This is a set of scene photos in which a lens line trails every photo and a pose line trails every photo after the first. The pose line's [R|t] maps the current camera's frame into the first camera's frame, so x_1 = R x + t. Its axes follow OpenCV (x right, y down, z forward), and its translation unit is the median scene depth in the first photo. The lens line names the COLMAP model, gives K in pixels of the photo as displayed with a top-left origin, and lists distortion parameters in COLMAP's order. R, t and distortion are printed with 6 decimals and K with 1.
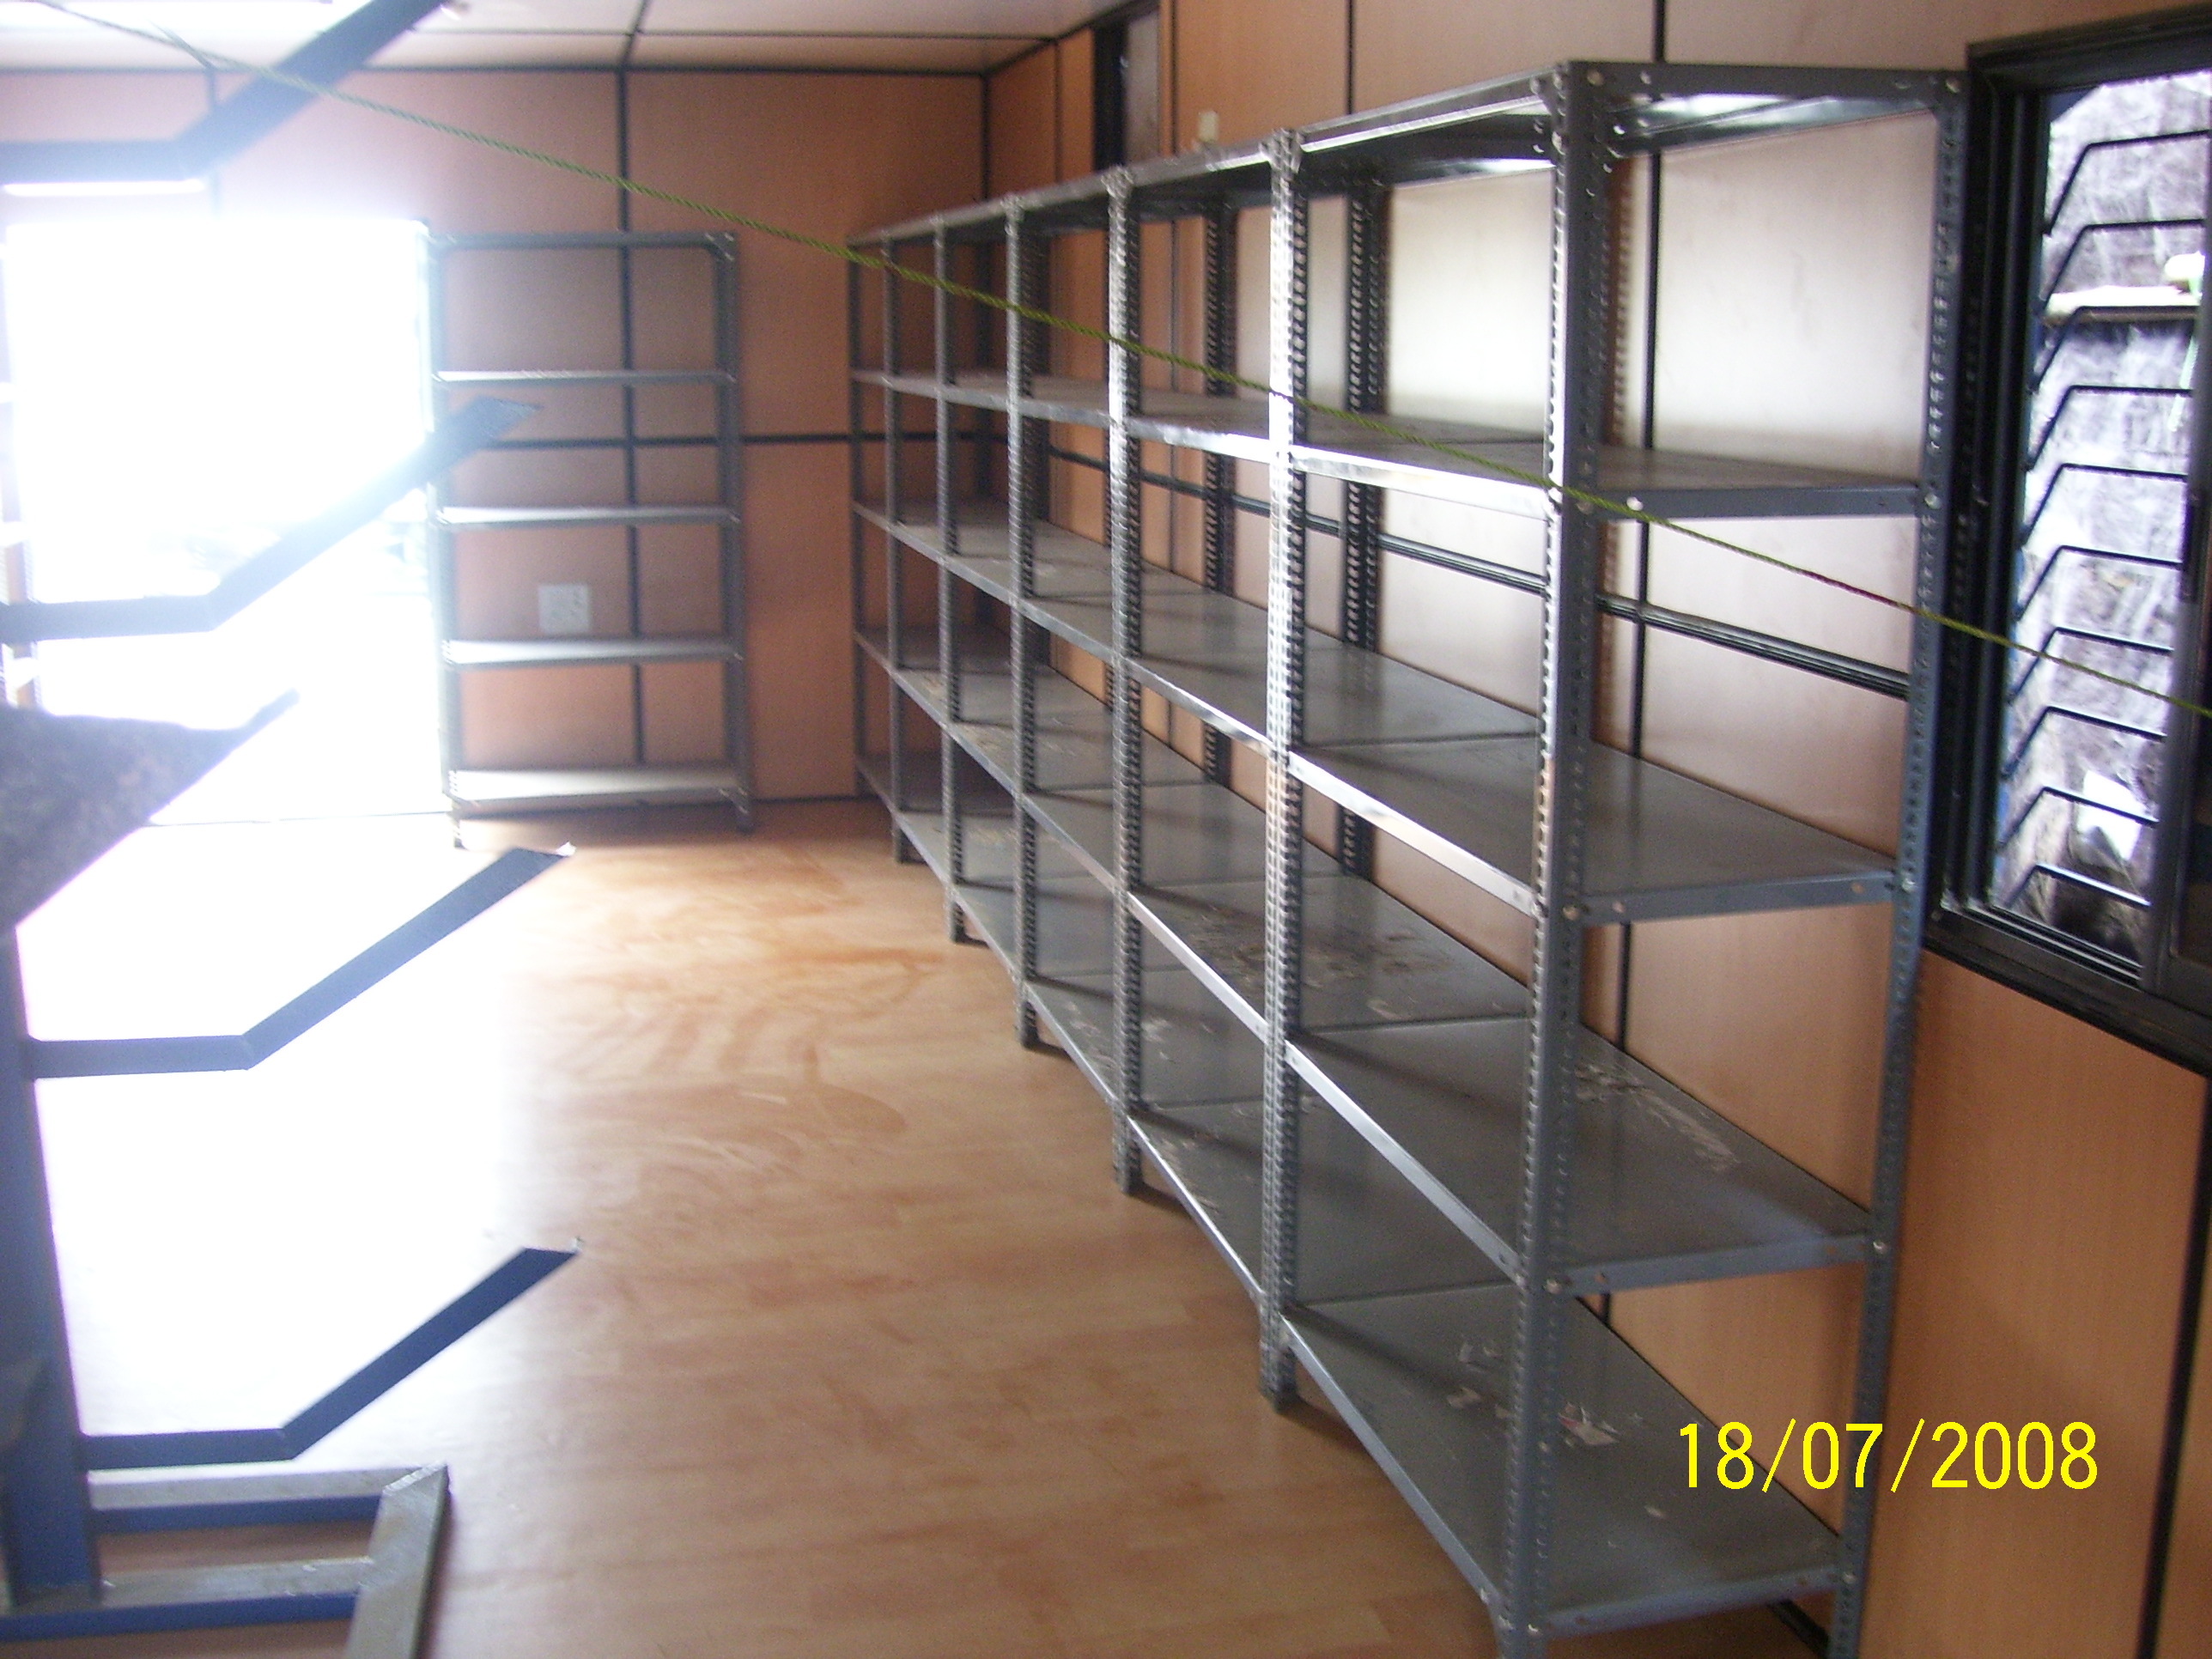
lens RADIAL K [[2396.6, 0, 1106.0], [0, 2396.6, 829.5], [0, 0, 1]] dist [-0.158880, 0.016713]
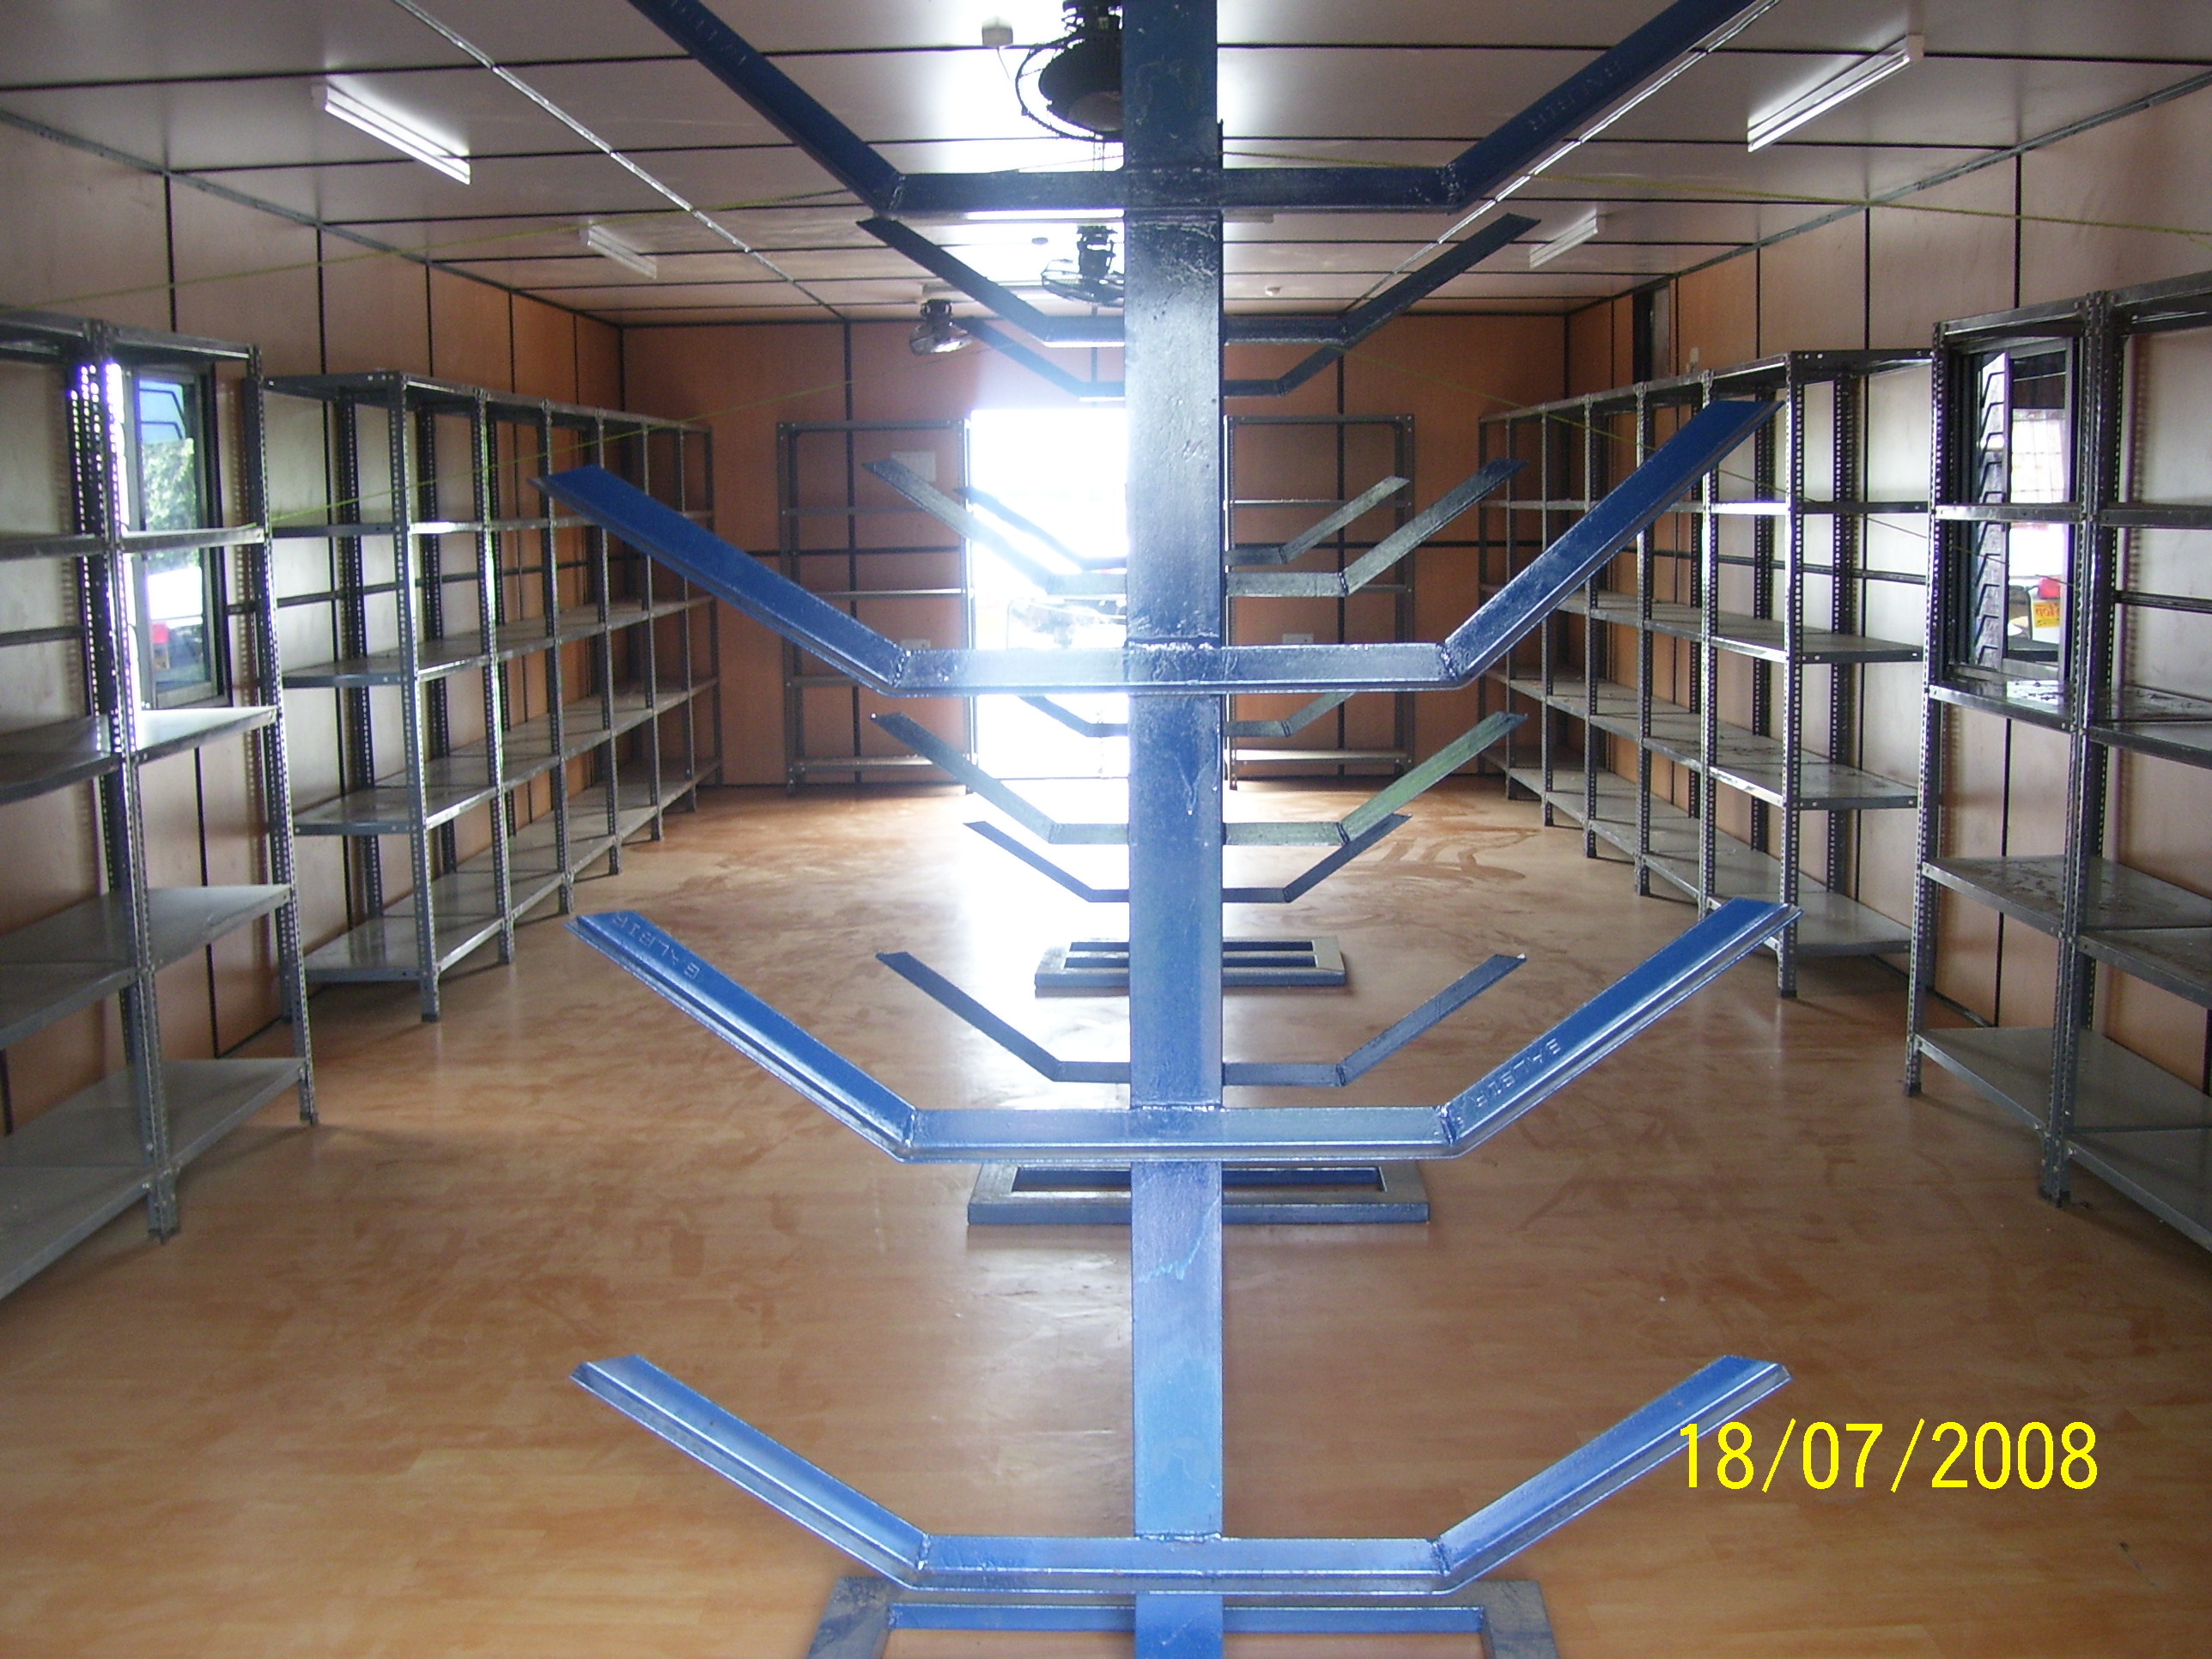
lens RADIAL K [[2396.6, 0, 1106.0], [0, 2396.6, 829.5], [0, 0, 1]] dist [-0.158880, 0.016713]
pose [[0.973168, 0.014188, -0.229658, 0.019488], [-0.031091, 0.997051, -0.070154, 0.169963], [0.227985, 0.075413, 0.970740, -0.683219]]
